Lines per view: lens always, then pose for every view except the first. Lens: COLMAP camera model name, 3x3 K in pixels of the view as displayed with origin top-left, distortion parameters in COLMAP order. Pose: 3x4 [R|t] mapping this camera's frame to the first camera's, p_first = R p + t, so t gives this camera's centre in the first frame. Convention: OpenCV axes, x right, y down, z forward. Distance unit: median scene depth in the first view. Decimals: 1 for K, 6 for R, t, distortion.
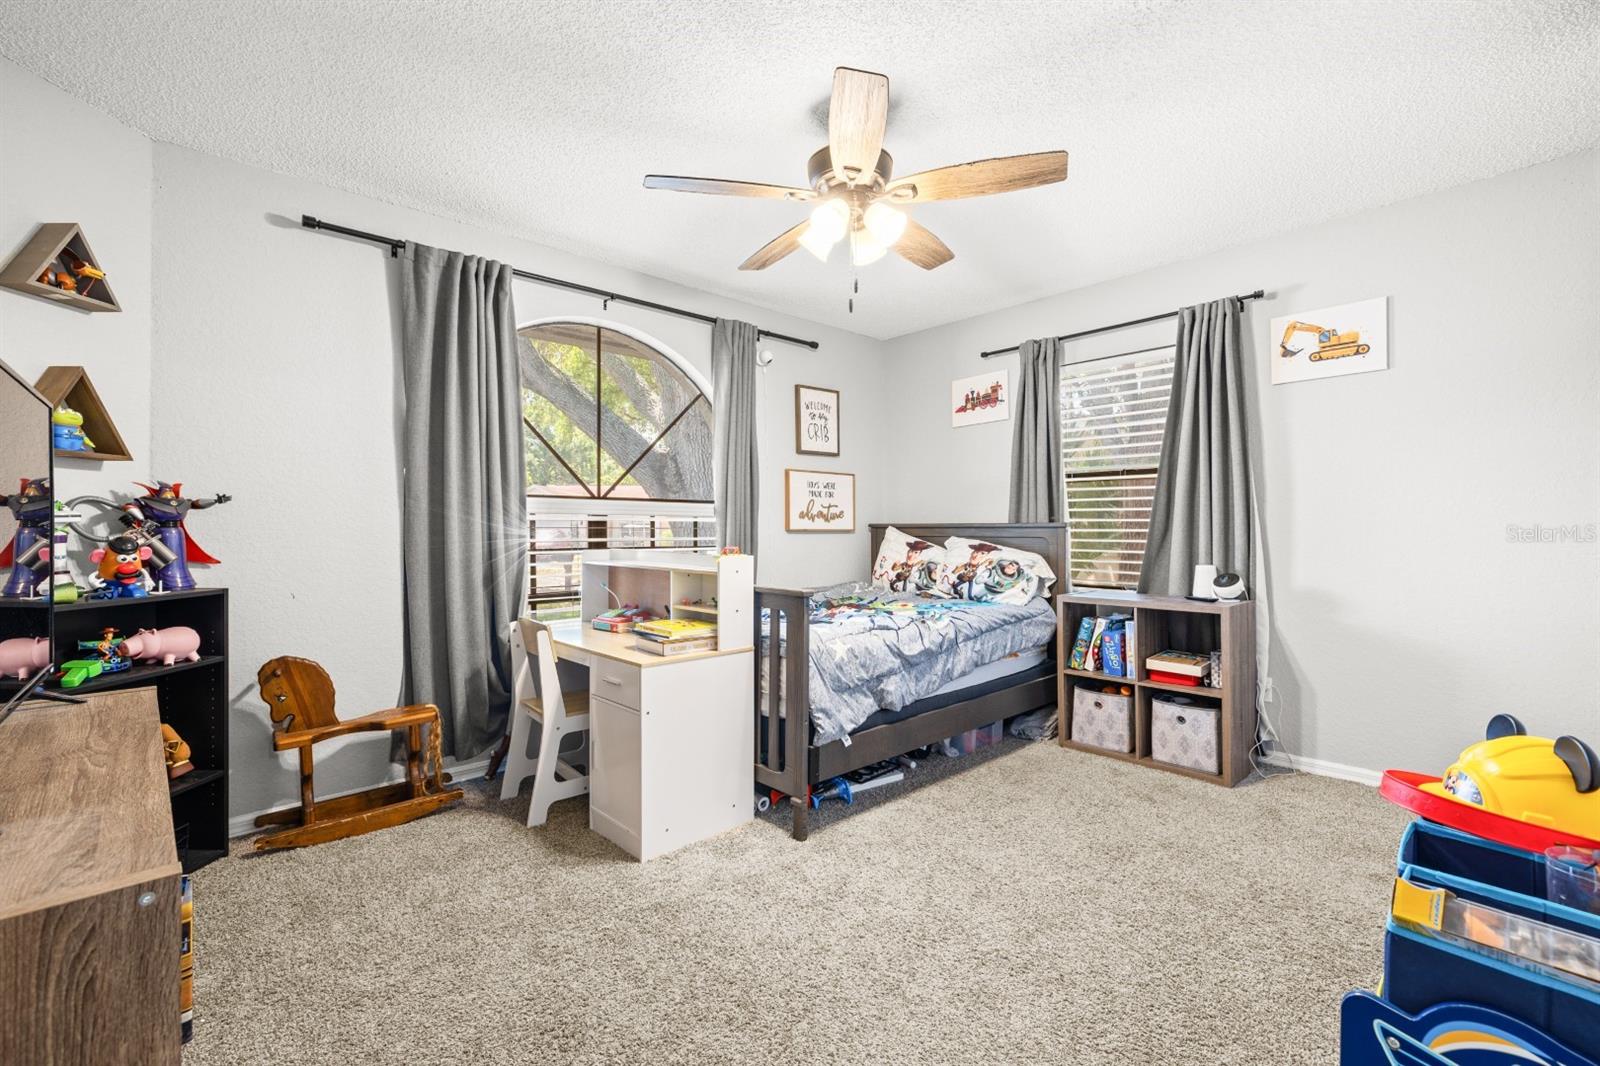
lens RADIAL K [[682.6, 0, 791.7], [0, 682.6, 527.0], [0, 0, 1]] dist [0.001878, 0.000409]
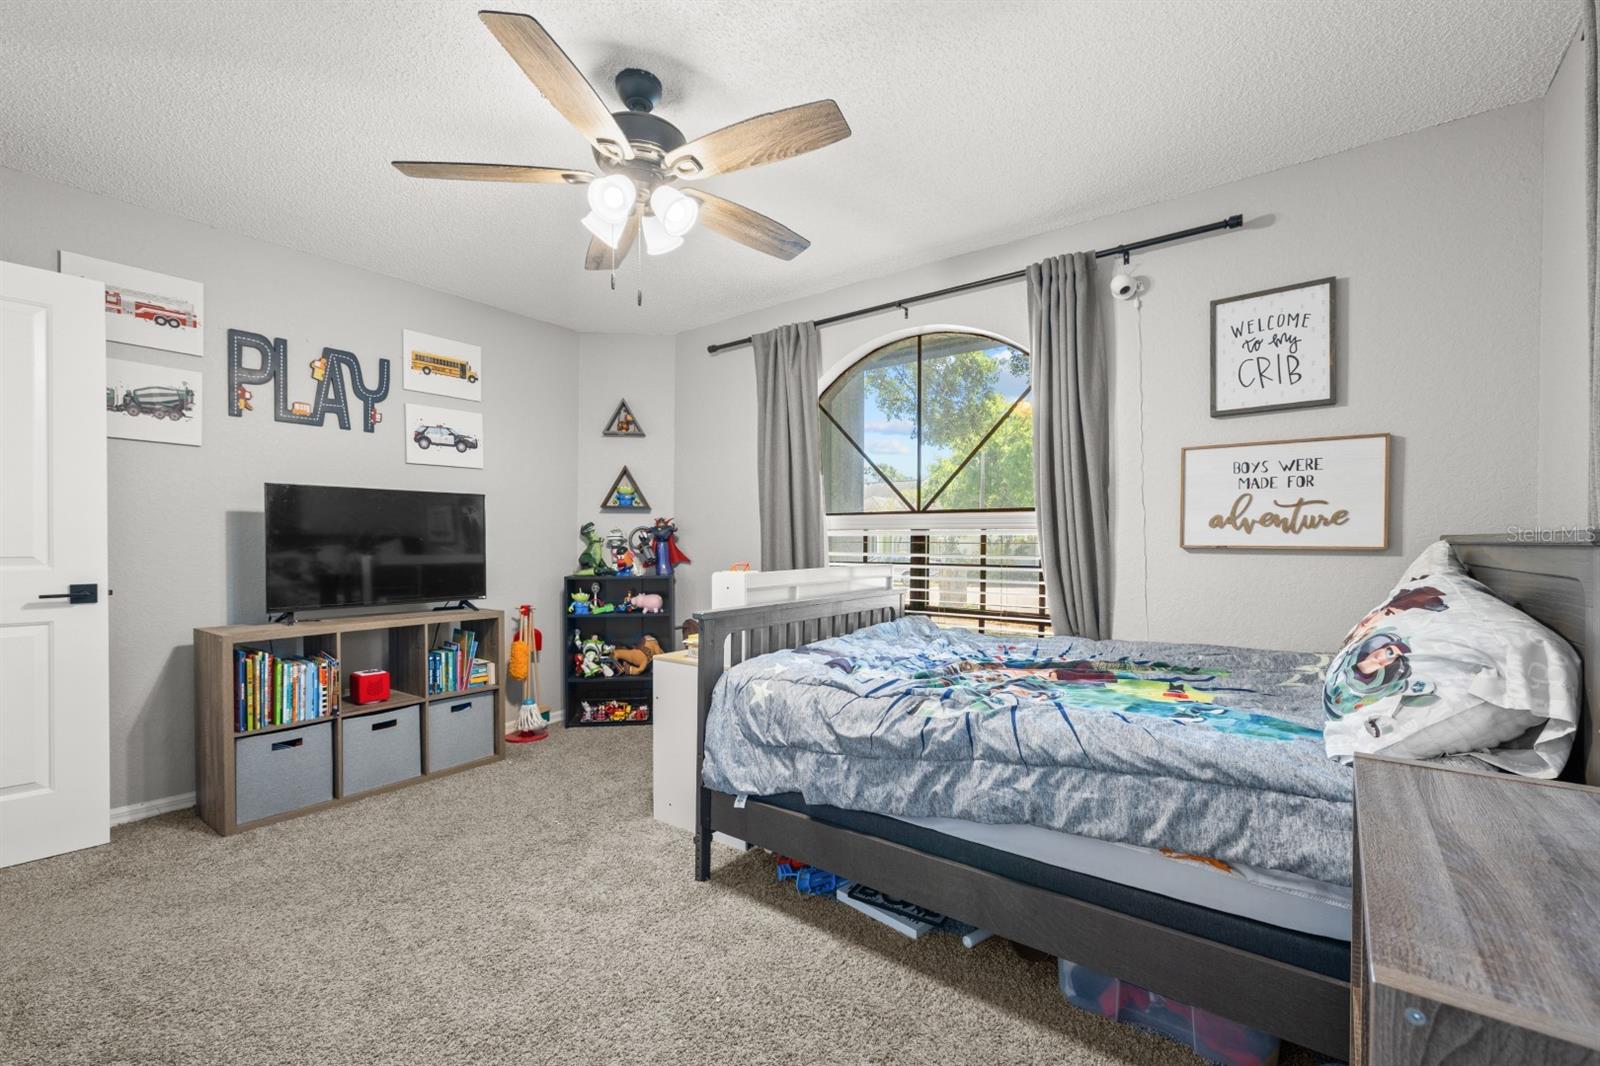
lens RADIAL K [[682.6, 0, 798.0], [0, 682.6, 545.3], [0, 0, 1]] dist [0.001878, 0.000409]
pose [[0.180510, 0.006478, -0.983552, 0.647827], [-0.000718, 0.999979, 0.006454, -0.000947], [0.983573, -0.000458, 0.180511, 0.662306]]
